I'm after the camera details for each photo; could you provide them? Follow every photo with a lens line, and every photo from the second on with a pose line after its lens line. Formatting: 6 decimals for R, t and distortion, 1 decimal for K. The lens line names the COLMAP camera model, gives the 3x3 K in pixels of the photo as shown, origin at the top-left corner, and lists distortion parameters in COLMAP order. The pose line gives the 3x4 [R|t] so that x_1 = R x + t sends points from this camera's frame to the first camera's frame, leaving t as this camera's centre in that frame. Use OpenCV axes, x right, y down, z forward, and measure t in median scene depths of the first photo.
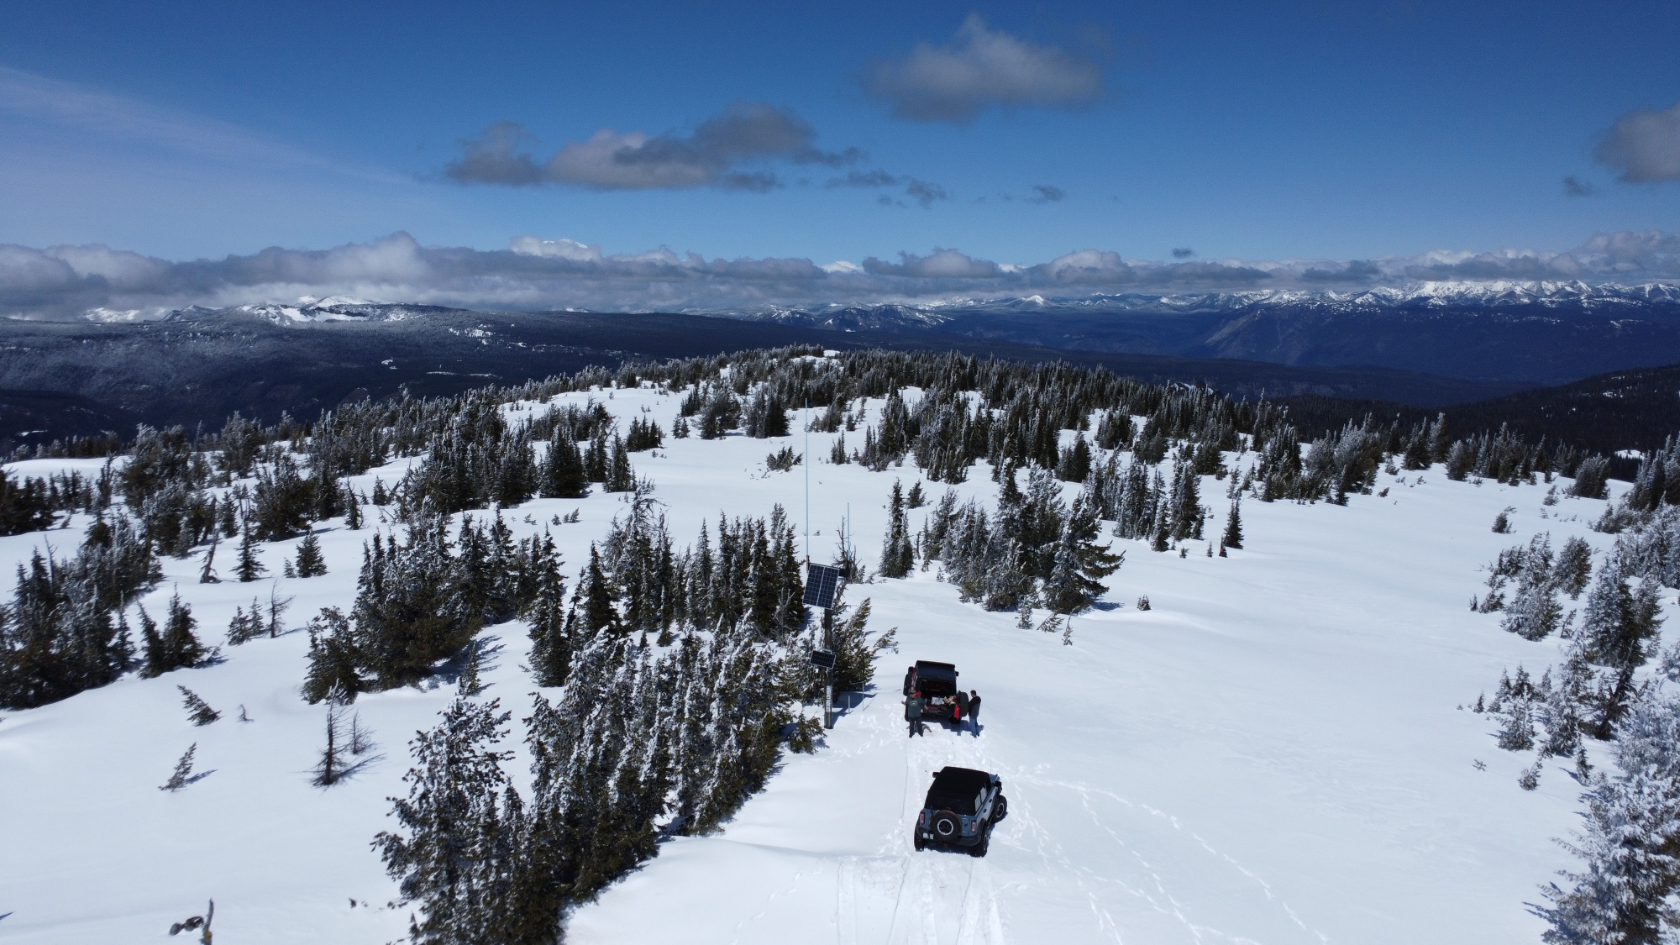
lens RADIAL K [[1249.7, 0, 838.6], [0, 1249.7, 467.4], [0, 0, 1]] dist [-0.014113, -0.007189]
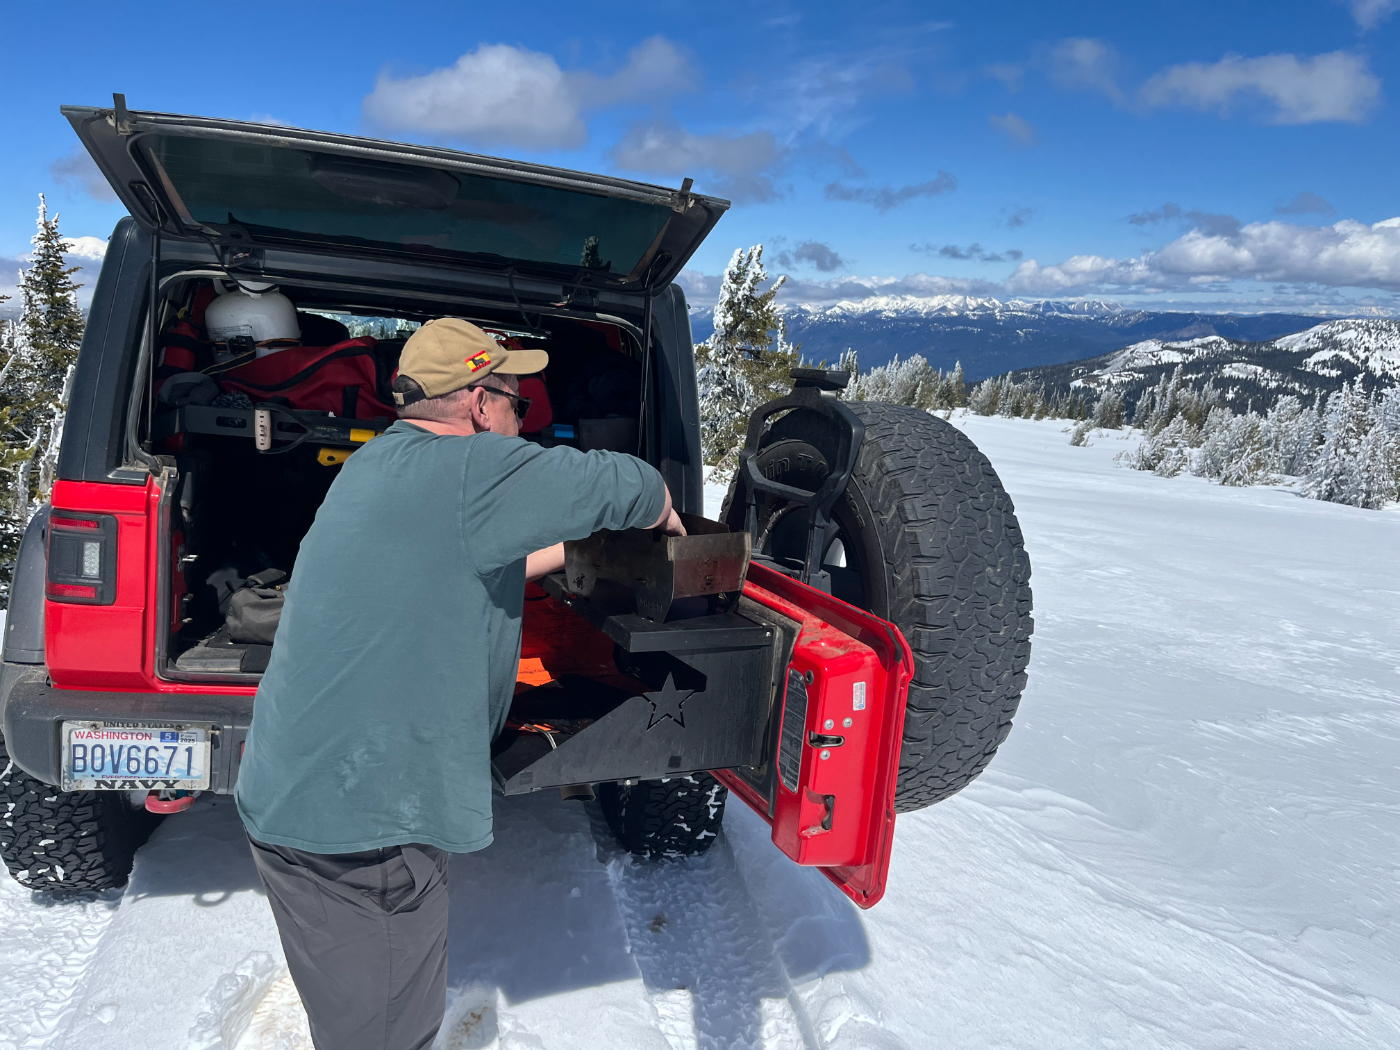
lens RADIAL K [[1090.5, 0, 699.7], [0, 1090.5, 527.6], [0, 0, 1]] dist [0.039087, -0.038976]
pose [[0.961116, -0.041049, 0.273077, 0.016140], [0.024137, 0.997593, 0.065006, 0.037996], [-0.275088, -0.055887, 0.959793, 0.198474]]
